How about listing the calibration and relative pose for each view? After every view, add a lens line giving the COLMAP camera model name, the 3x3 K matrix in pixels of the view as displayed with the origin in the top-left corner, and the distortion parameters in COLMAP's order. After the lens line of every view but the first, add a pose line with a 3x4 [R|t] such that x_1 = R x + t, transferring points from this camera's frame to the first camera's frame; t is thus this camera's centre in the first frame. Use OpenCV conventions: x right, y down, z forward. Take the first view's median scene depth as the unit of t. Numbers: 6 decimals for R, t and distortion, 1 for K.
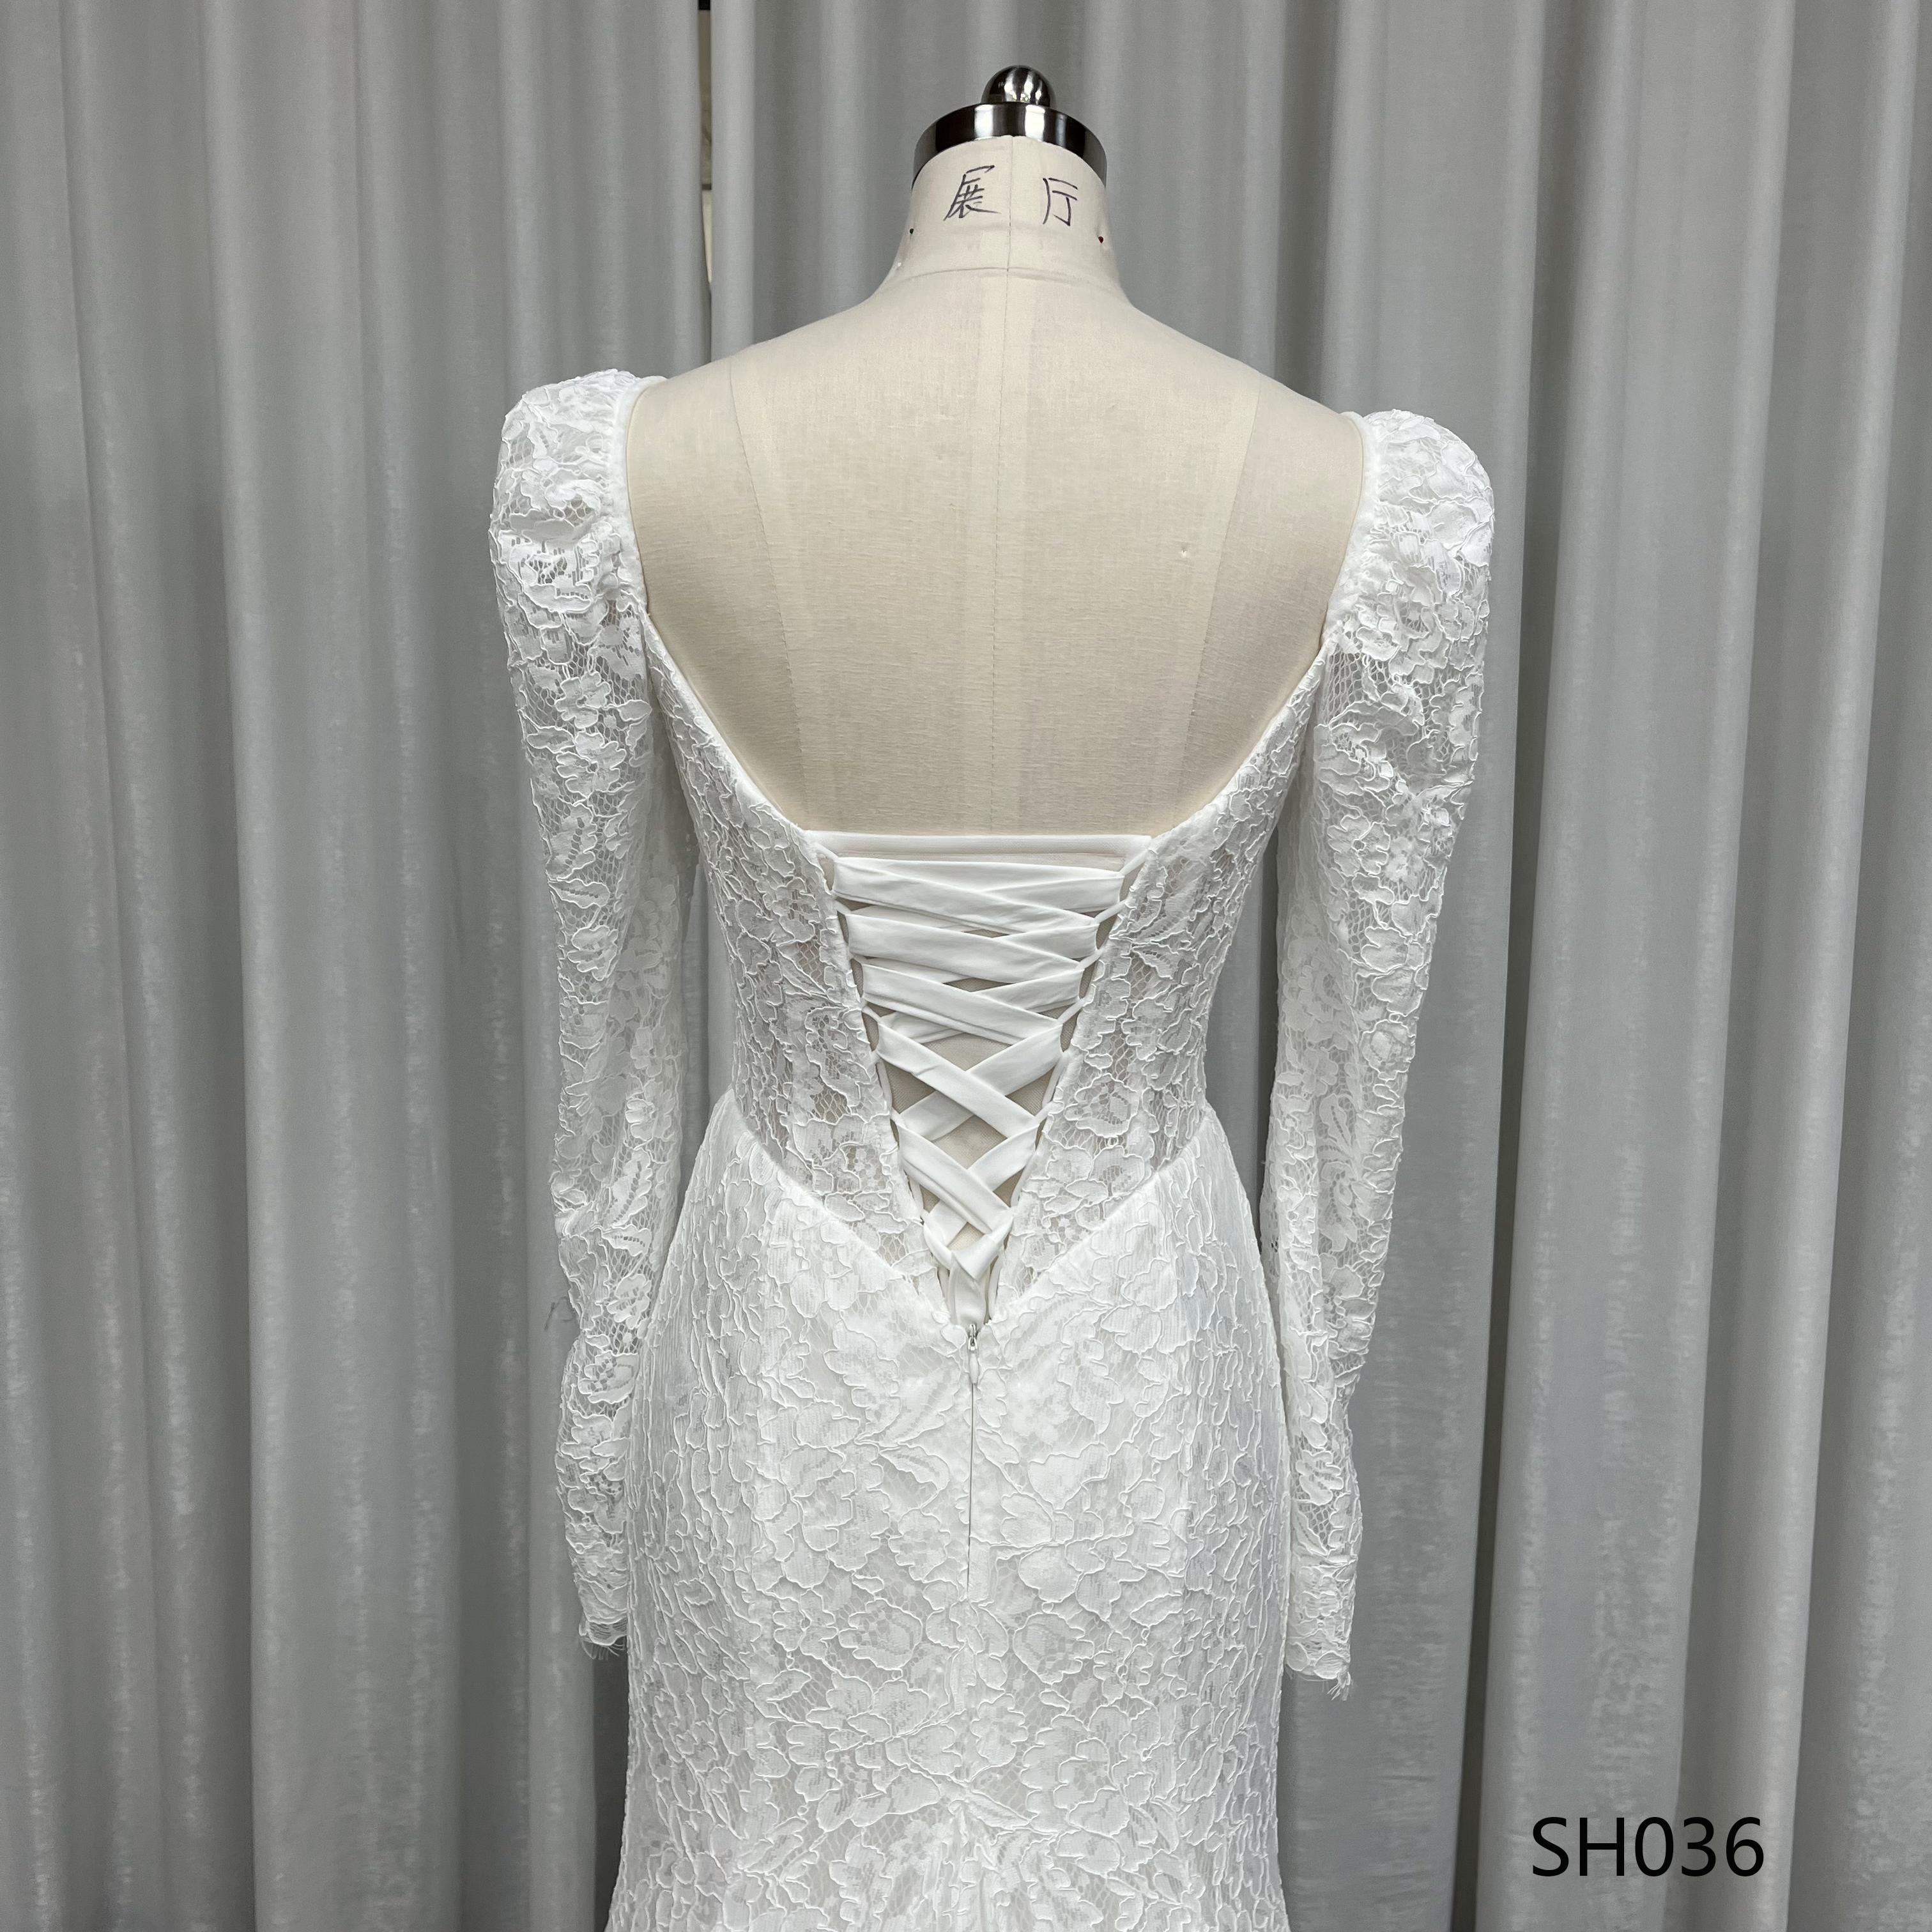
lens RADIAL K [[1947.0, 0, 989.5], [0, 1947.0, 1003.3], [0, 0, 1]] dist [0.164623, -0.439476]
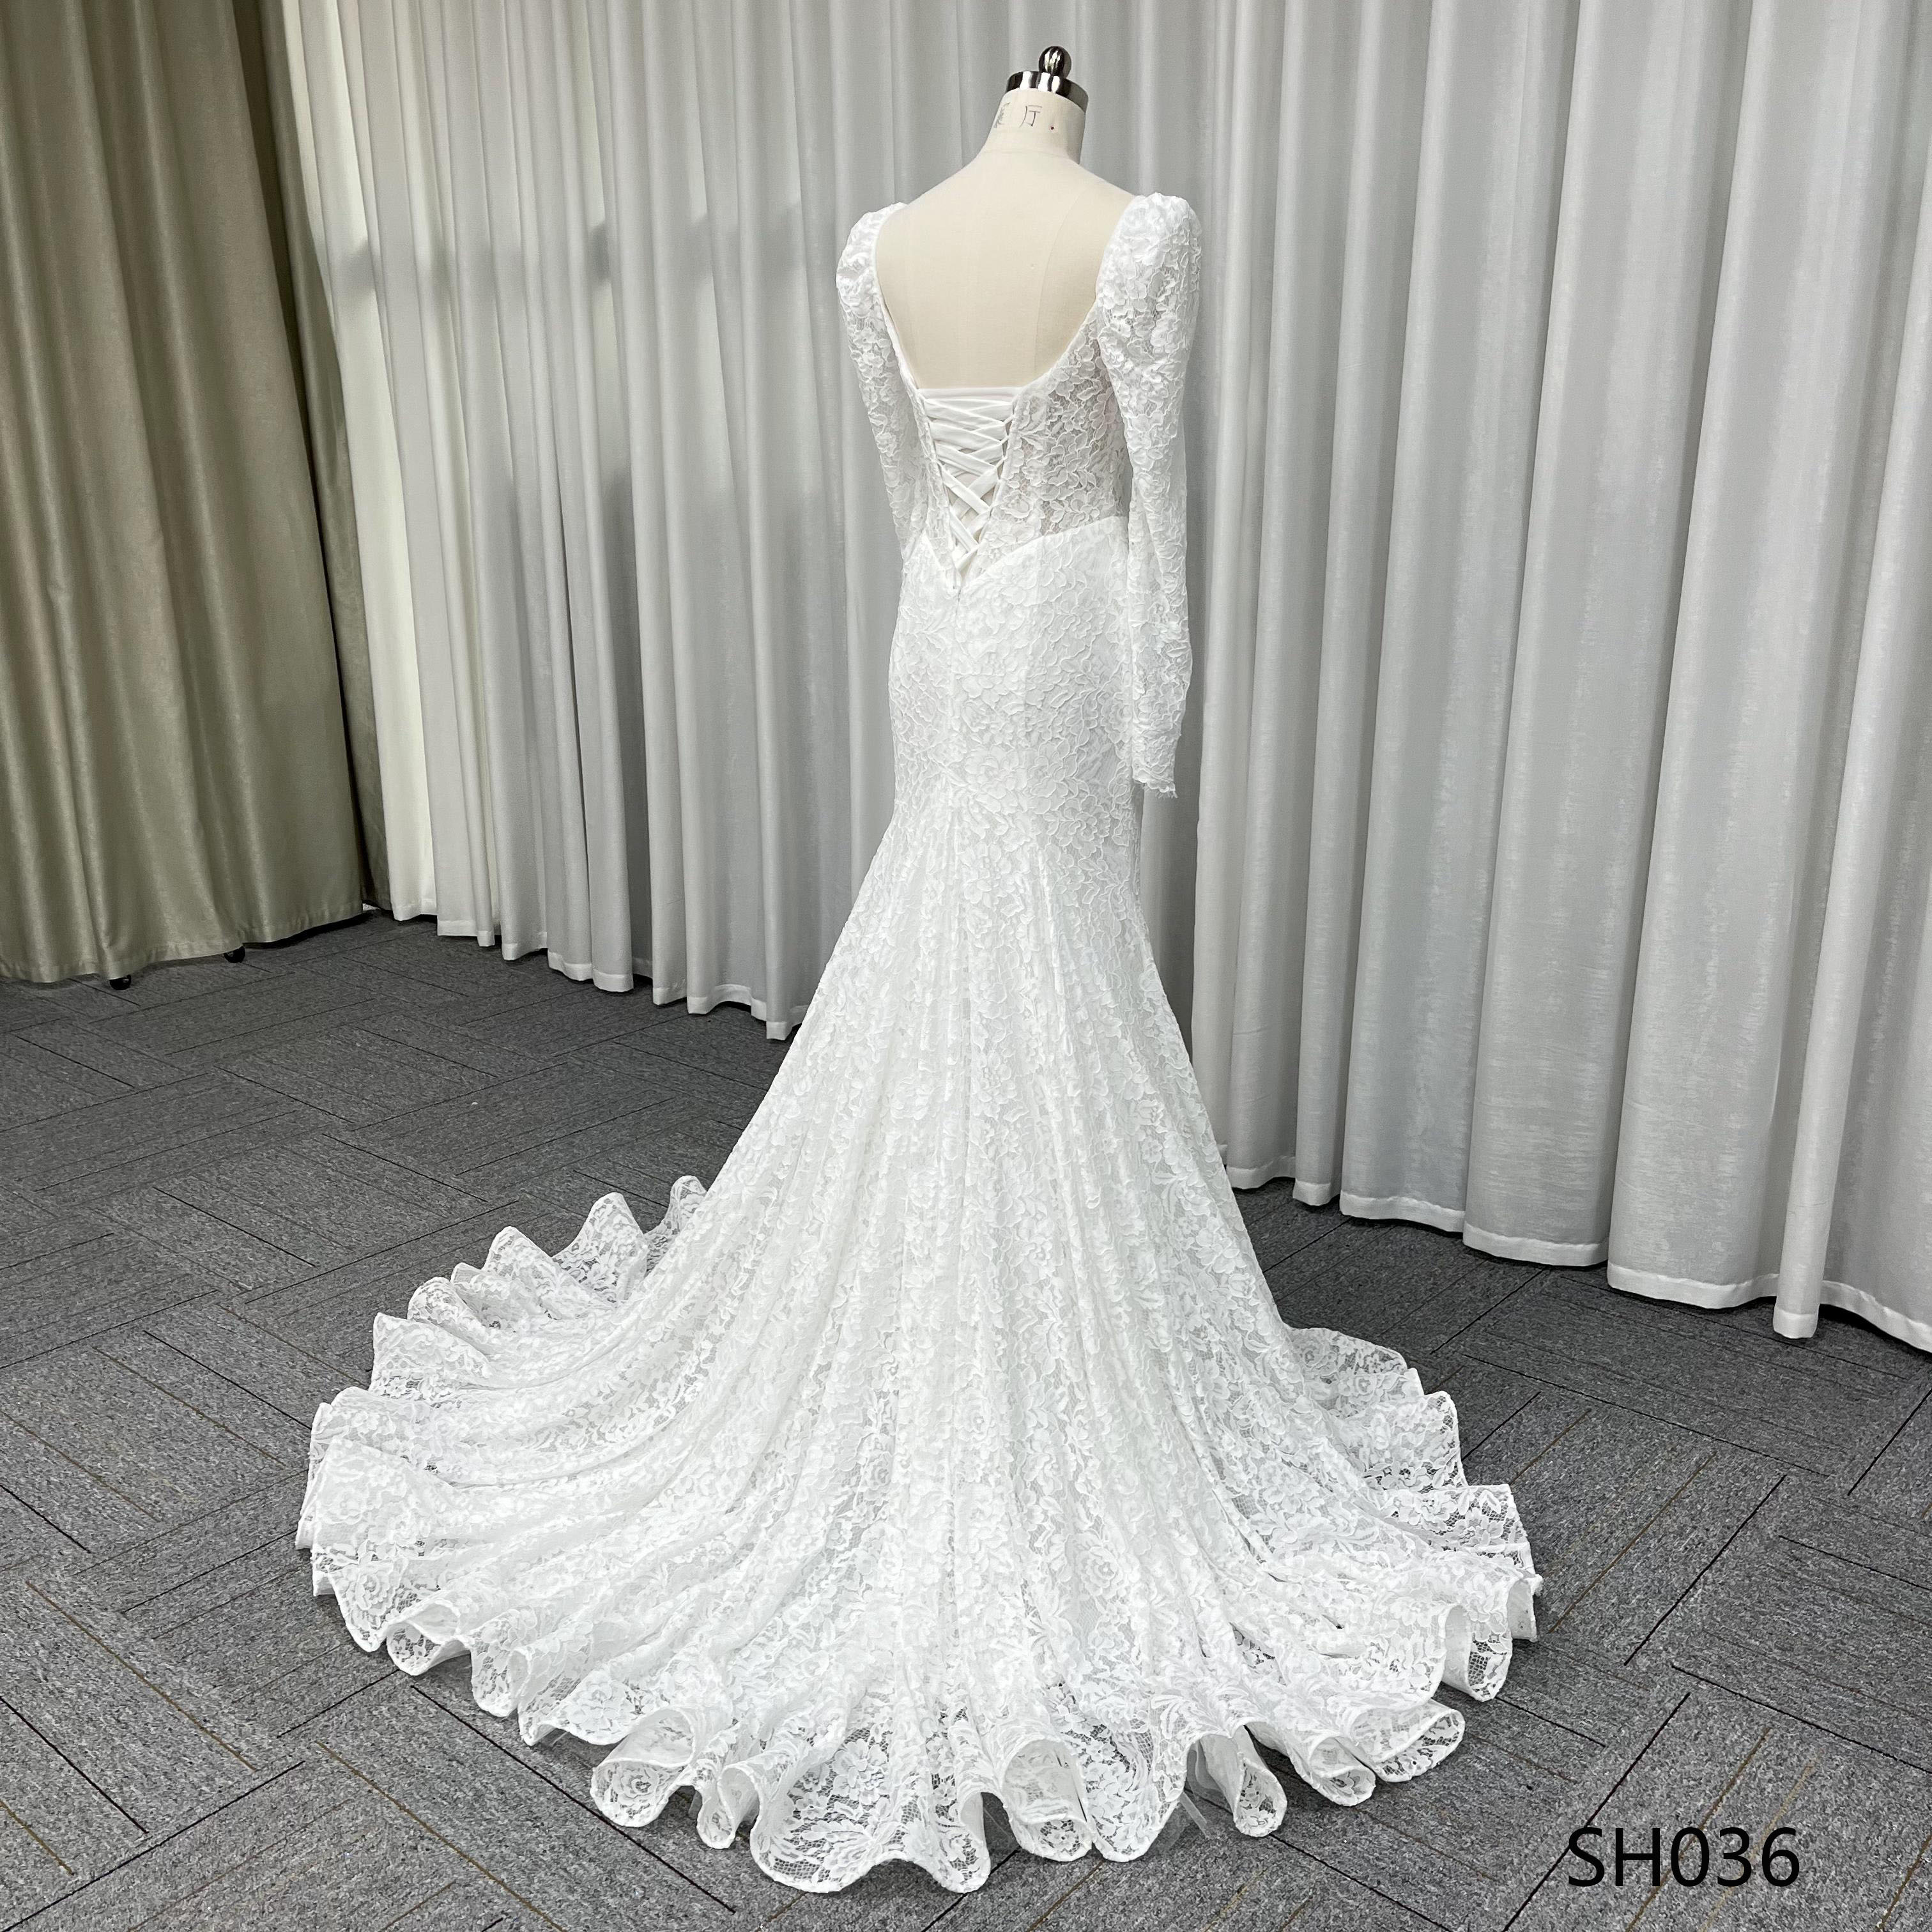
lens RADIAL K [[1920.5, 0, 988.5], [0, 1920.5, 1021.3], [0, 0, 1]] dist [0.014293, -0.016179]
pose [[0.777776, 0.175376, -0.603579, 1.623968], [-0.073508, 0.979076, 0.189757, 0.235913], [0.624228, -0.103221, 0.774393, -0.975260]]
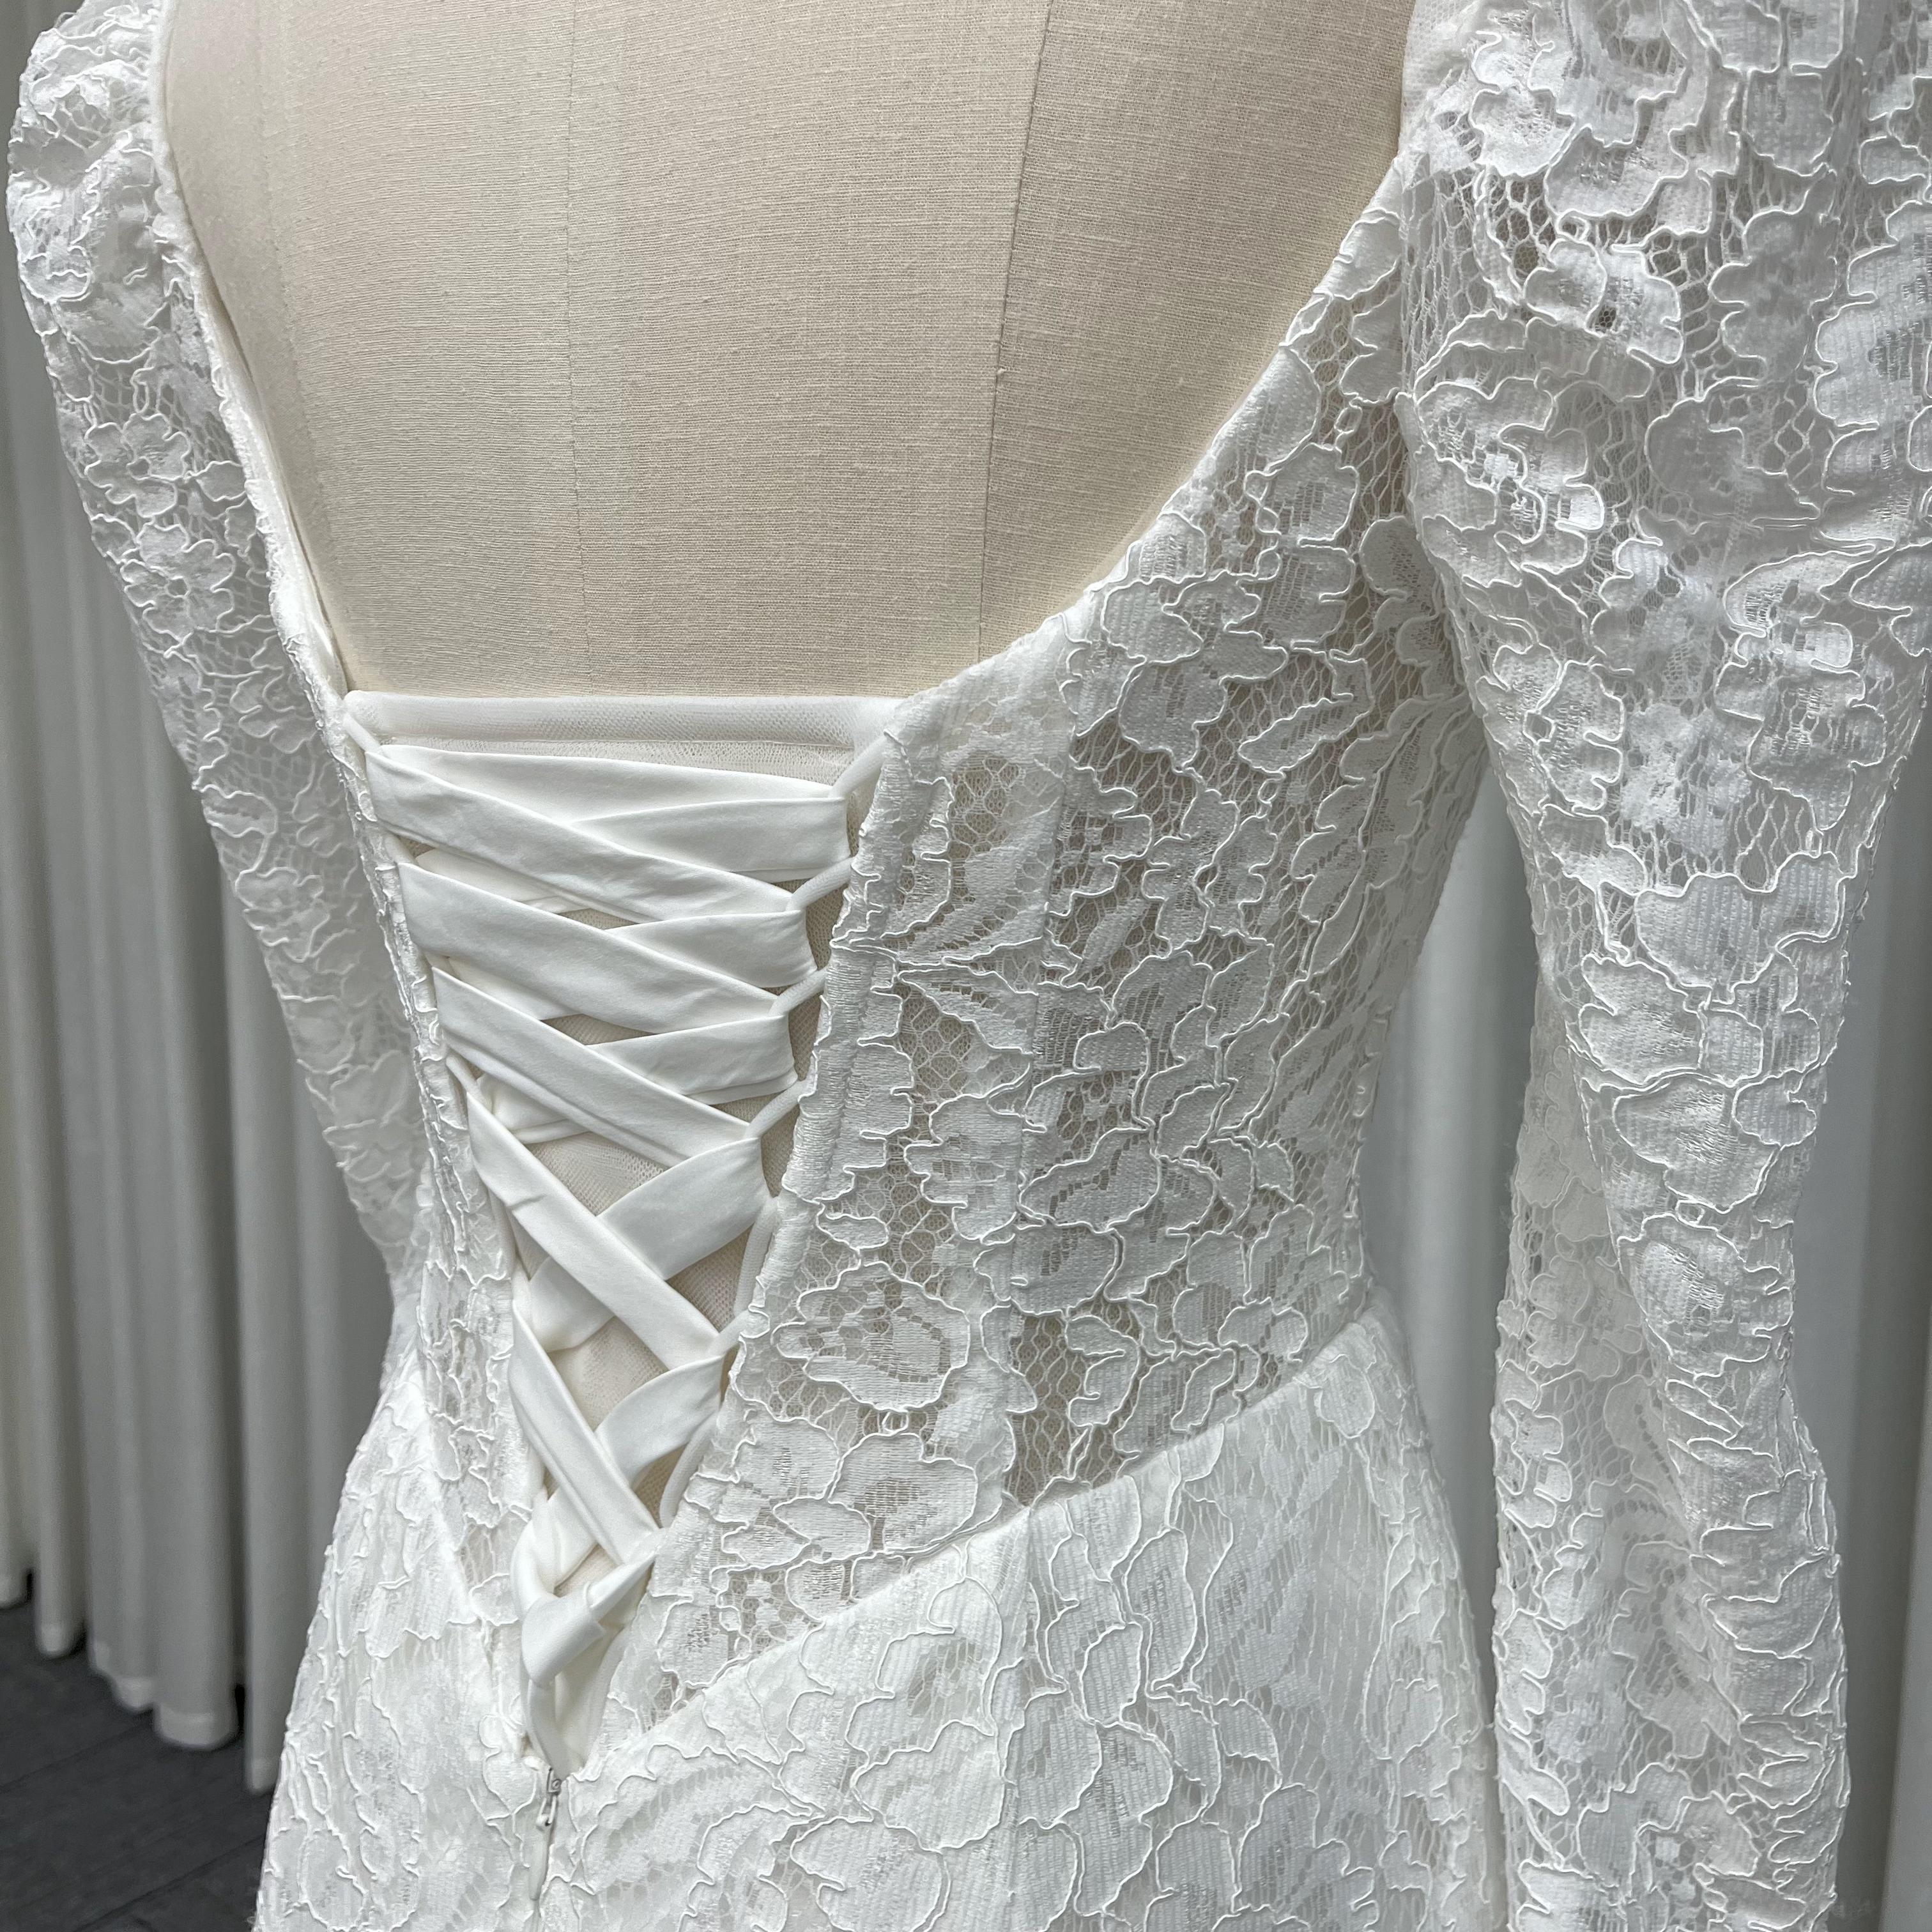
lens RADIAL K [[2002.7, 0, 943.9], [0, 2002.7, 961.5], [0, 0, 1]] dist [0.034602, -0.028333]
pose [[0.825532, 0.067694, -0.560280, 0.315767], [-0.065274, 0.997570, 0.024350, -0.041417], [0.560567, 0.016470, 0.827945, 0.649910]]
